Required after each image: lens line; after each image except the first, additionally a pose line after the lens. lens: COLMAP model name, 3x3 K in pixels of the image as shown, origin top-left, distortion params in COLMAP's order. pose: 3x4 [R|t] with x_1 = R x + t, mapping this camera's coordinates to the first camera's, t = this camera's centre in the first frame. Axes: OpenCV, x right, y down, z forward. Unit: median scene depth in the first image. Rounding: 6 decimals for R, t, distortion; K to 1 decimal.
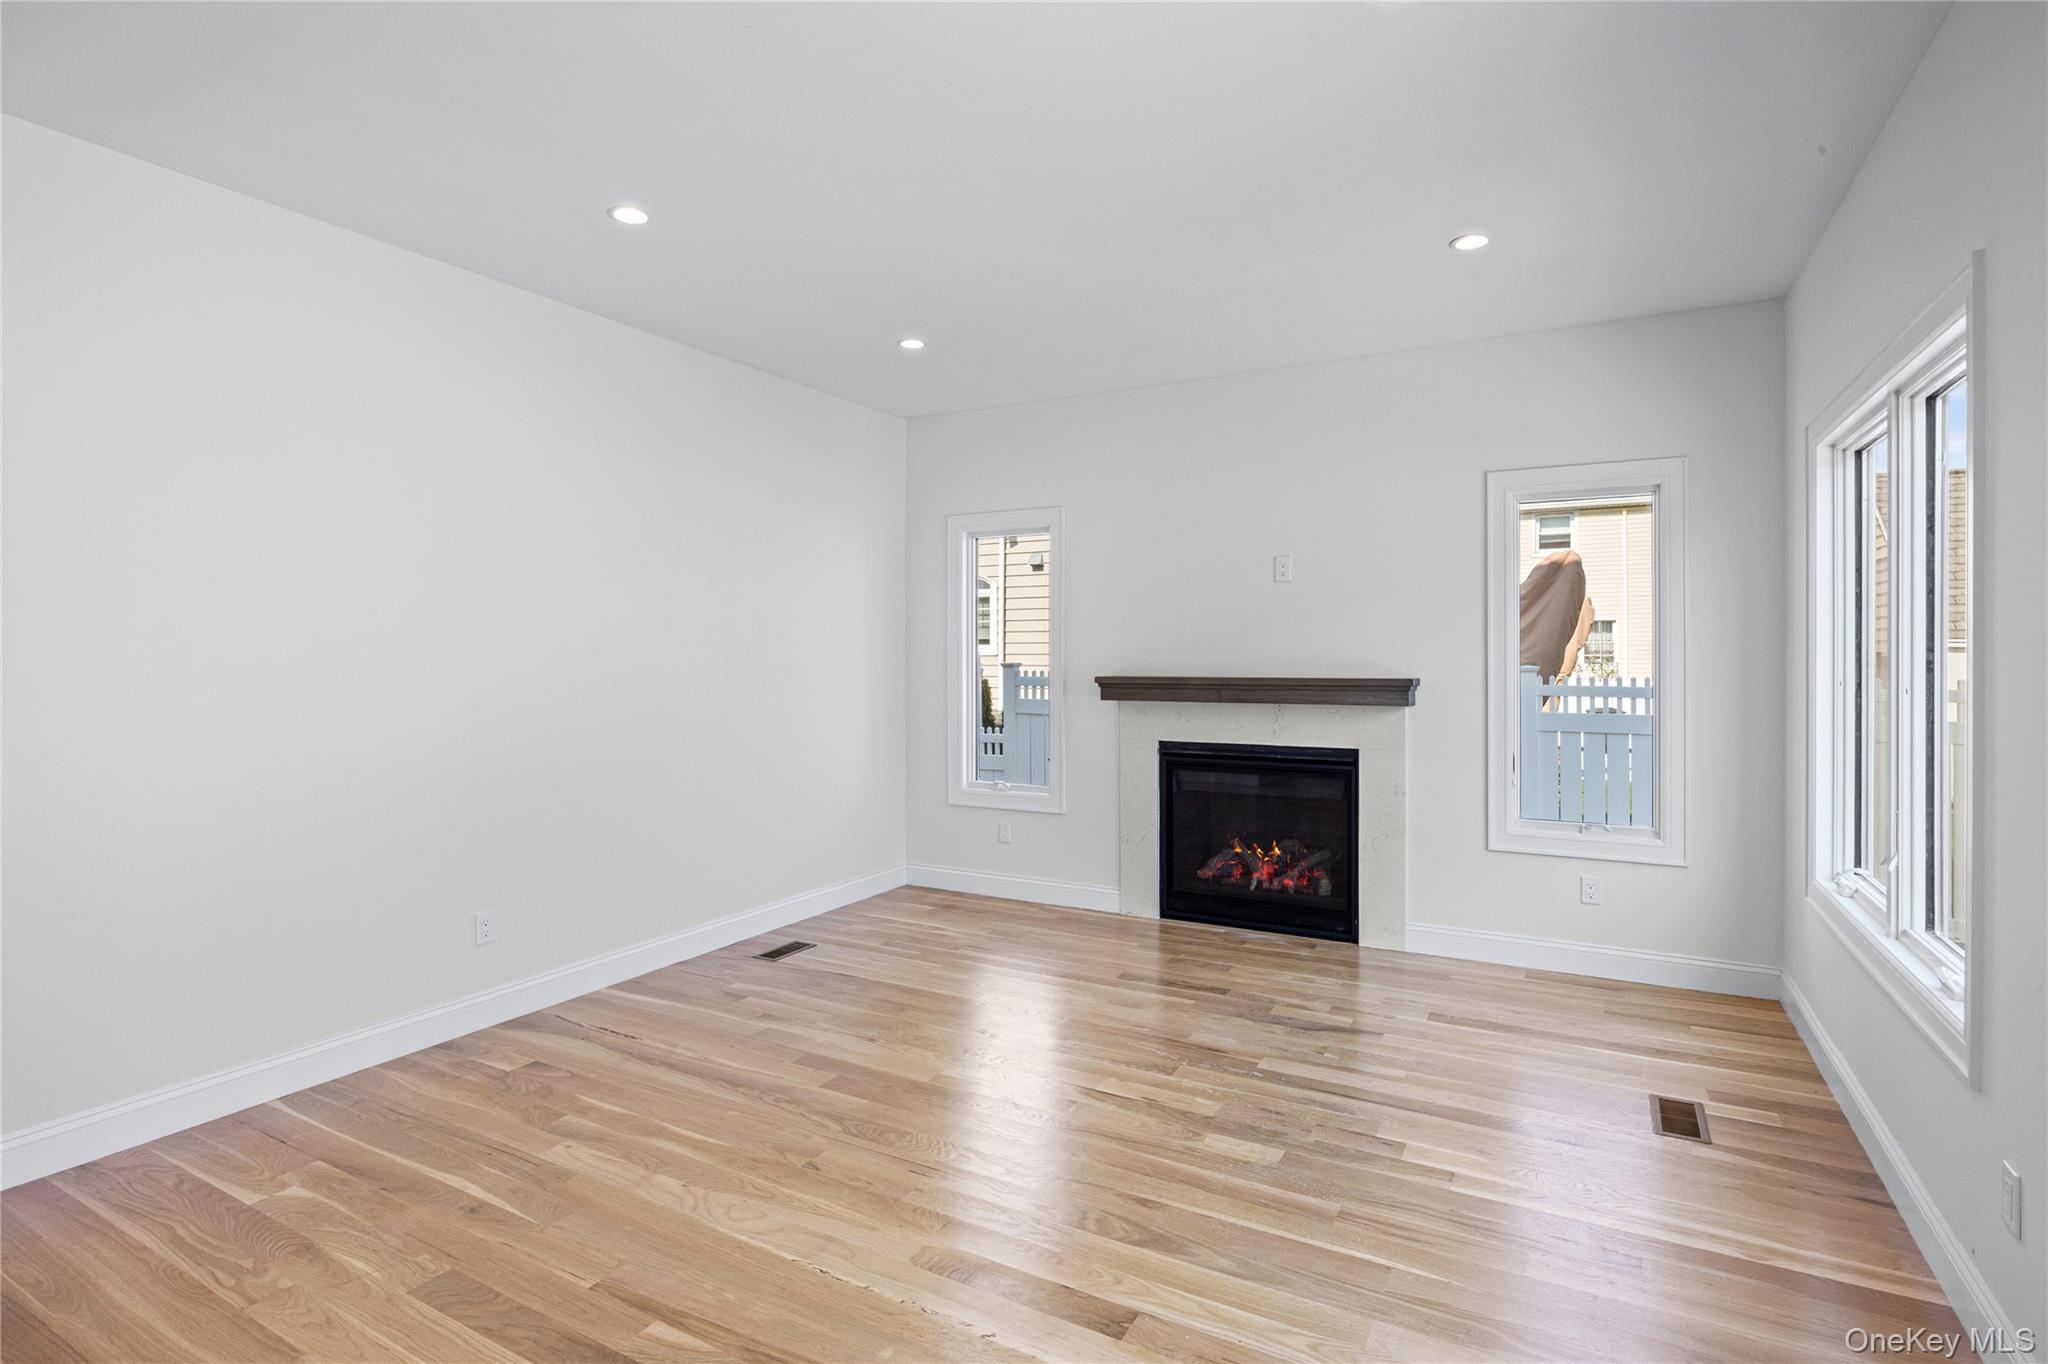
lens RADIAL K [[1010.2, 0, 1022.4], [0, 1010.2, 658.4], [0, 0, 1]] dist [-0.006678, -0.000972]
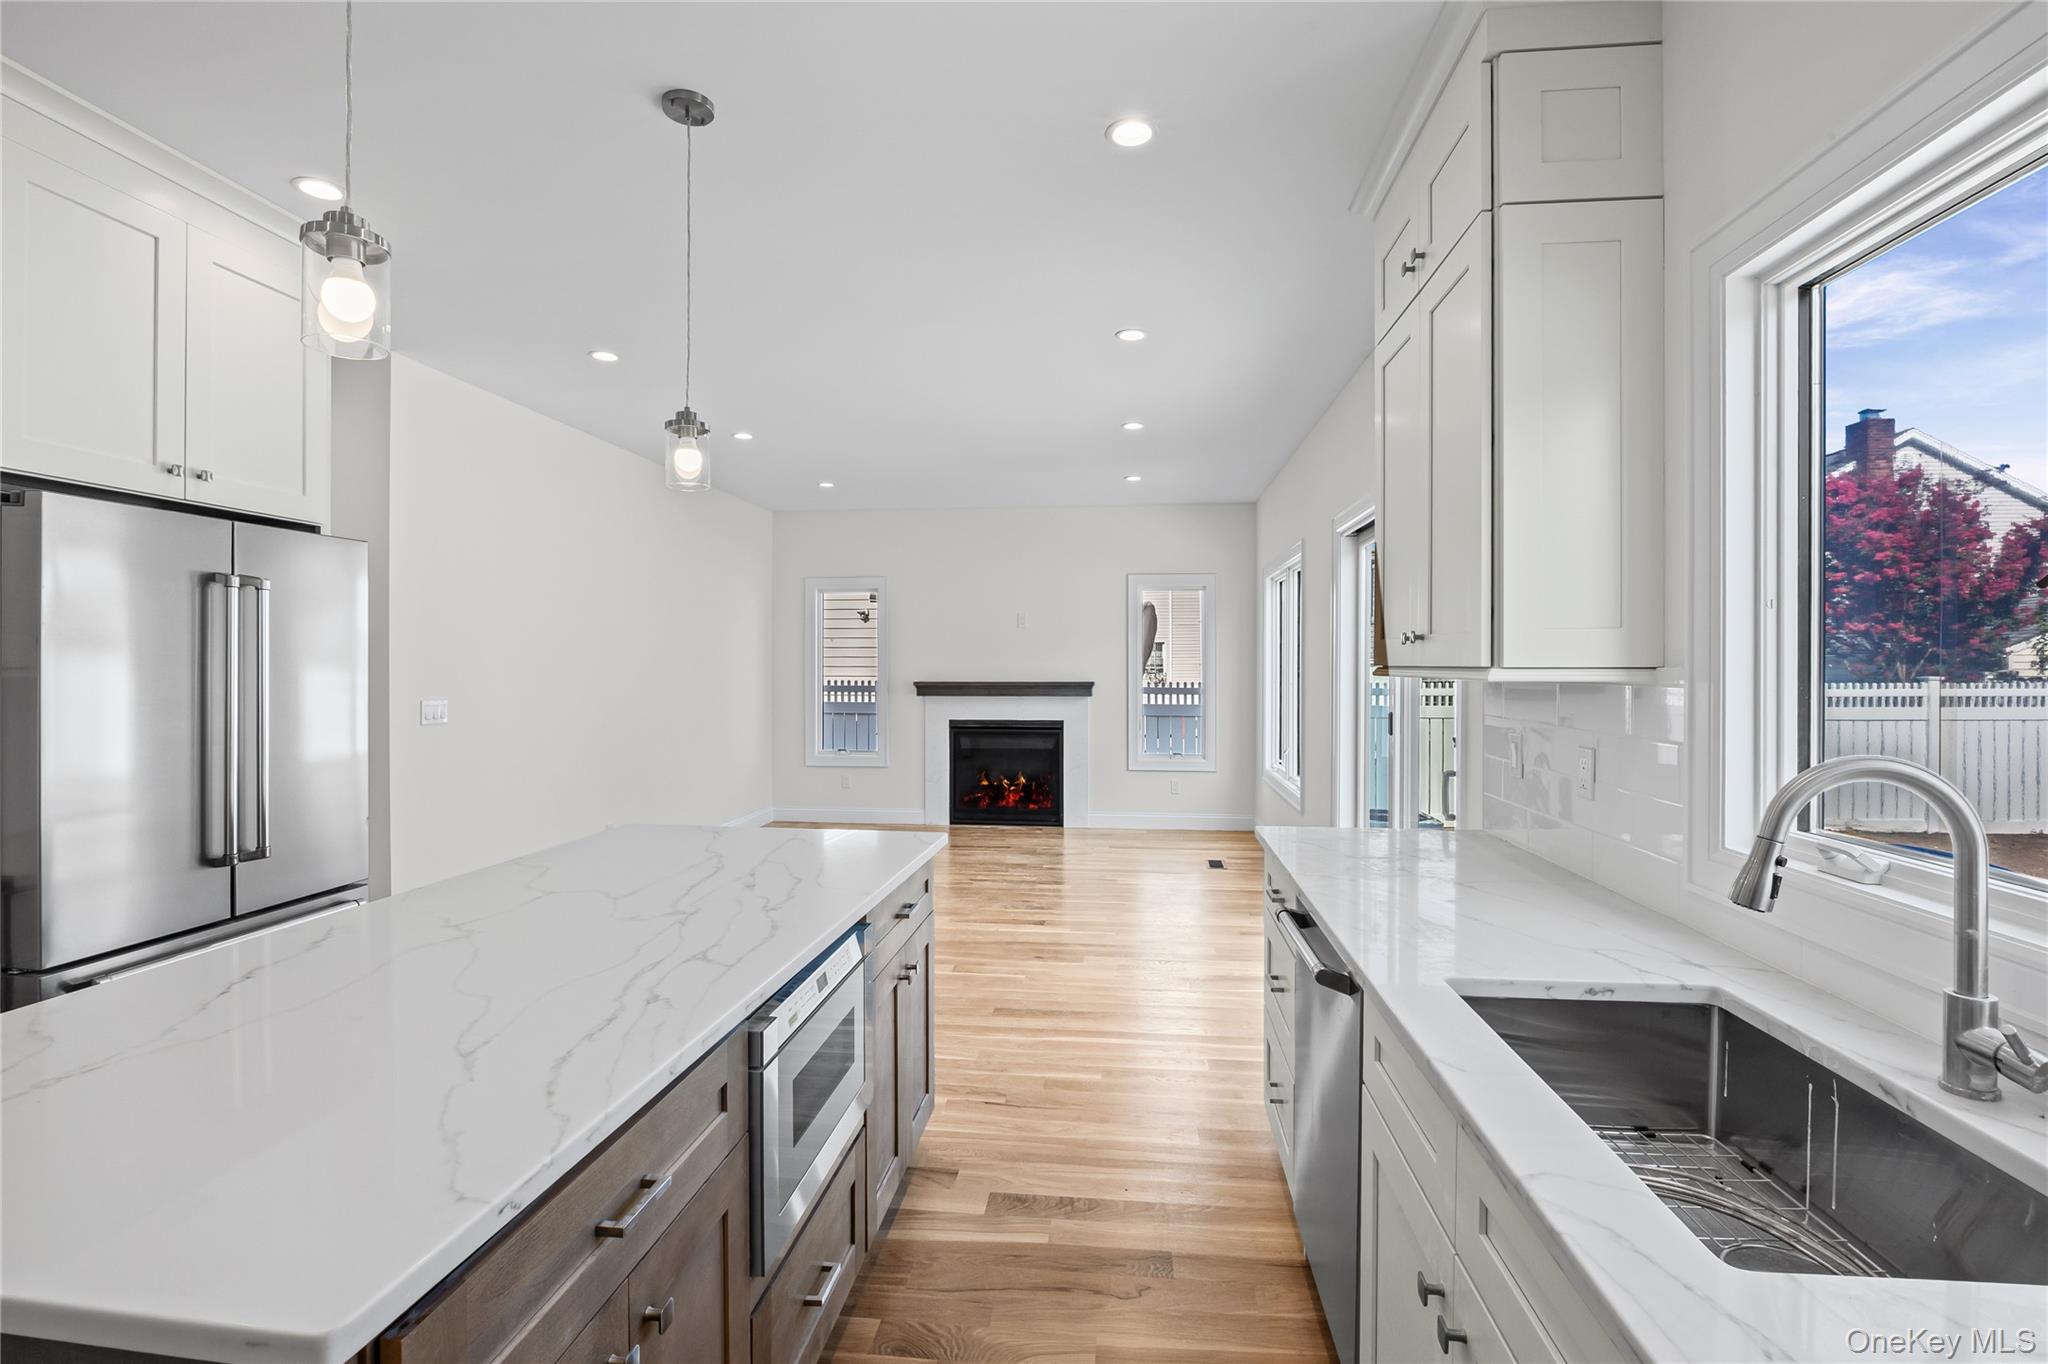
lens RADIAL K [[950.6, 0, 1017.7], [0, 950.6, 674.6], [0, 0, 1]] dist [-0.008937, 0.000825]
pose [[0.926359, -0.002457, 0.376634, -0.542562], [0.000263, 0.999983, 0.005875, -0.005473], [-0.376642, -0.005344, 0.926343, -0.783126]]
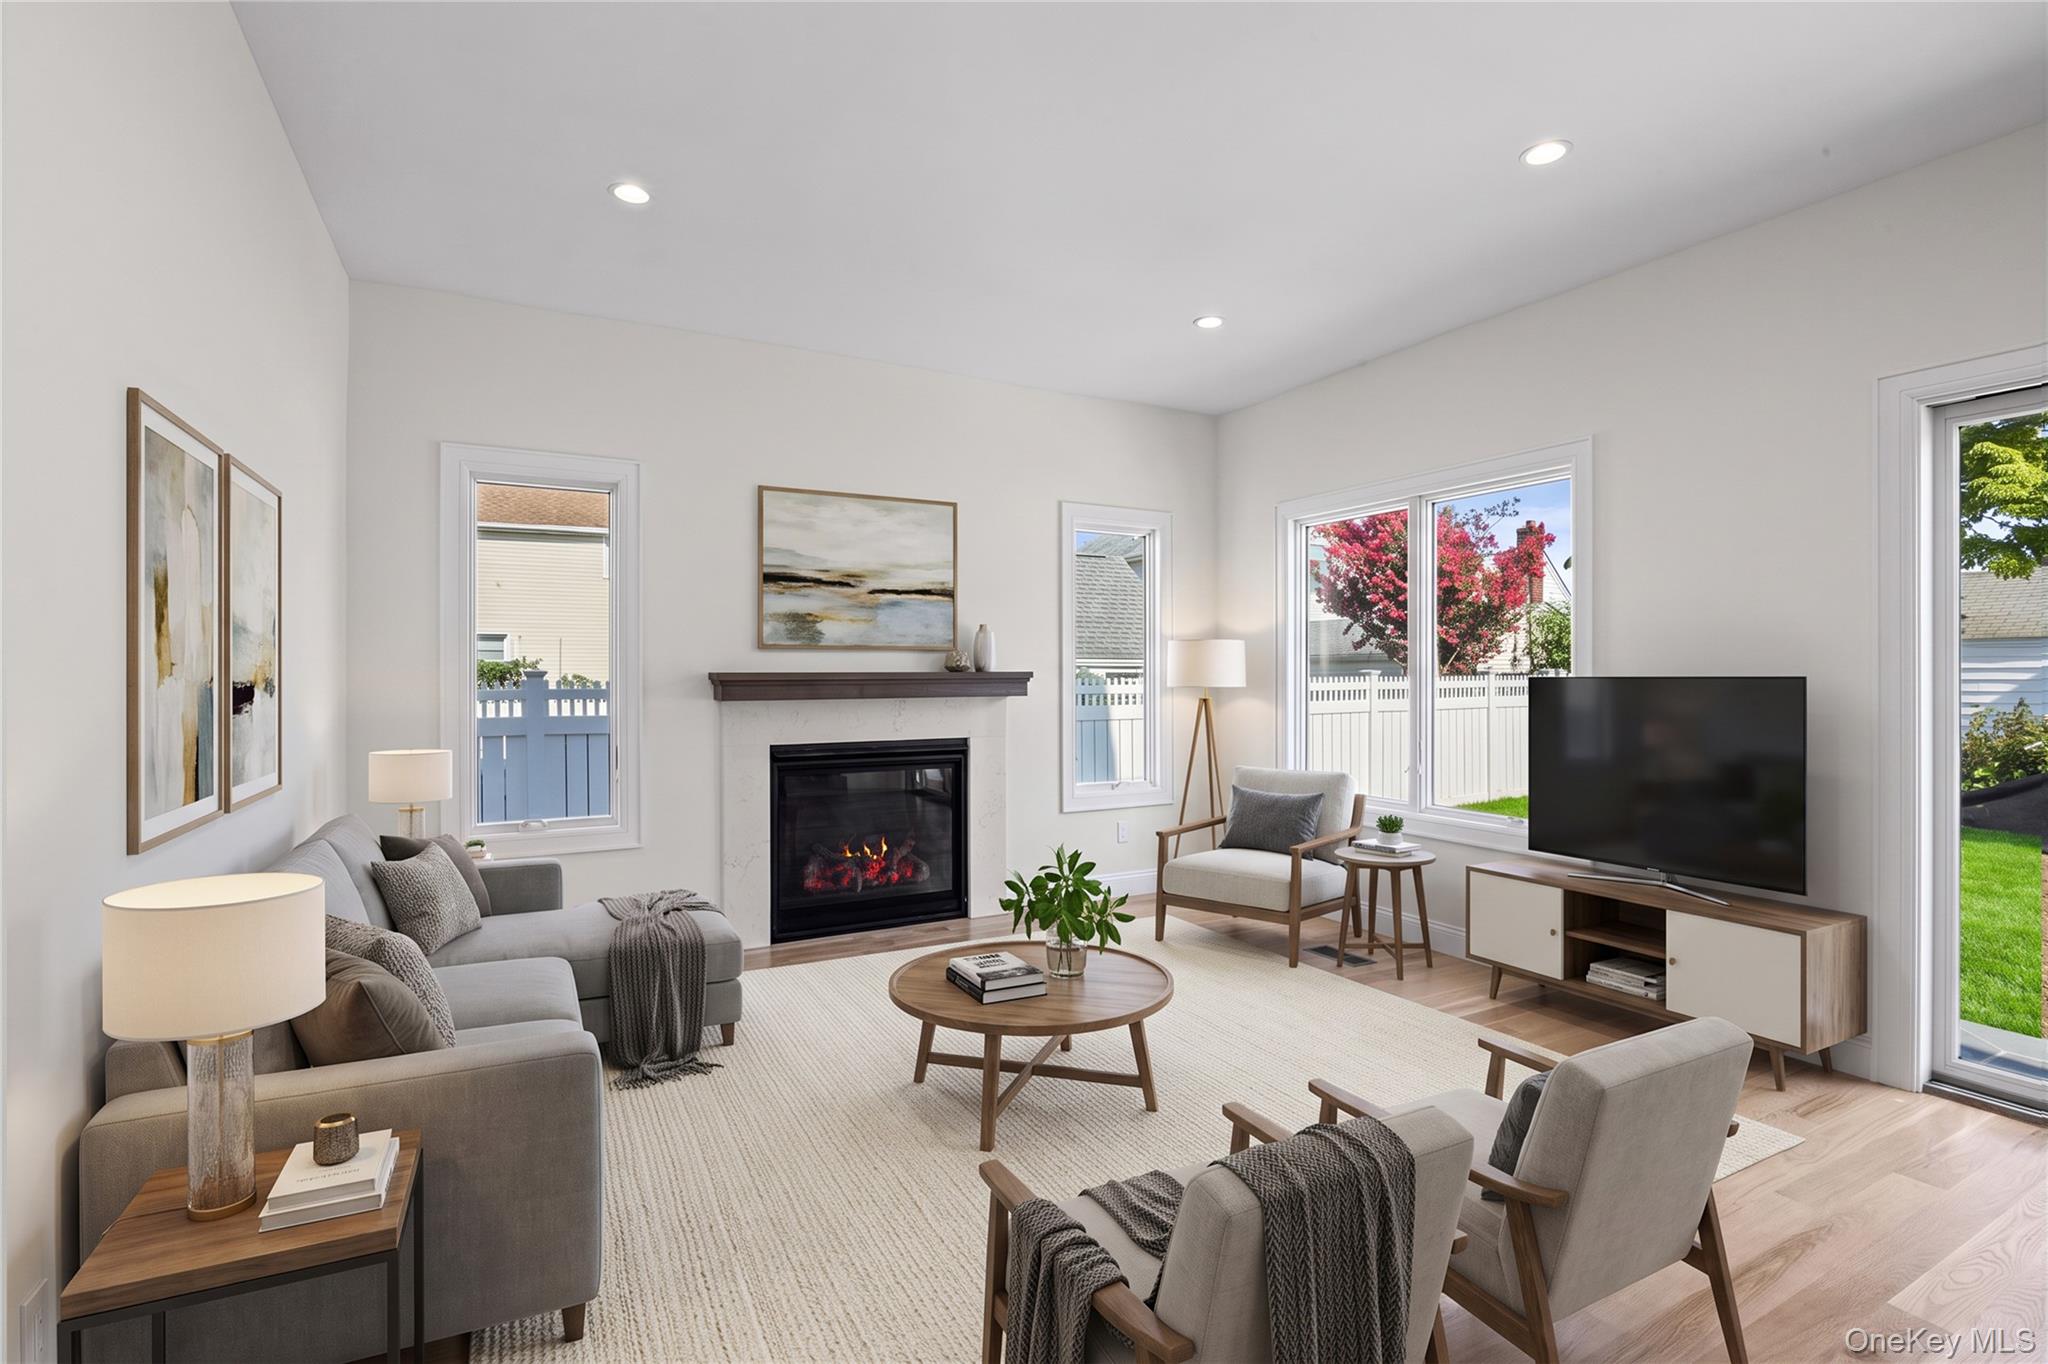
lens RADIAL K [[950.6, 0, 1029.2], [0, 950.6, 673.2], [0, 0, 1]] dist [-0.008937, 0.000825]
pose [[0.525235, 0.001476, 0.850956, -0.692217], [0.001243, 0.999996, -0.002502, 0.031342], [-0.850956, 0.002372, 0.525232, 0.558357]]
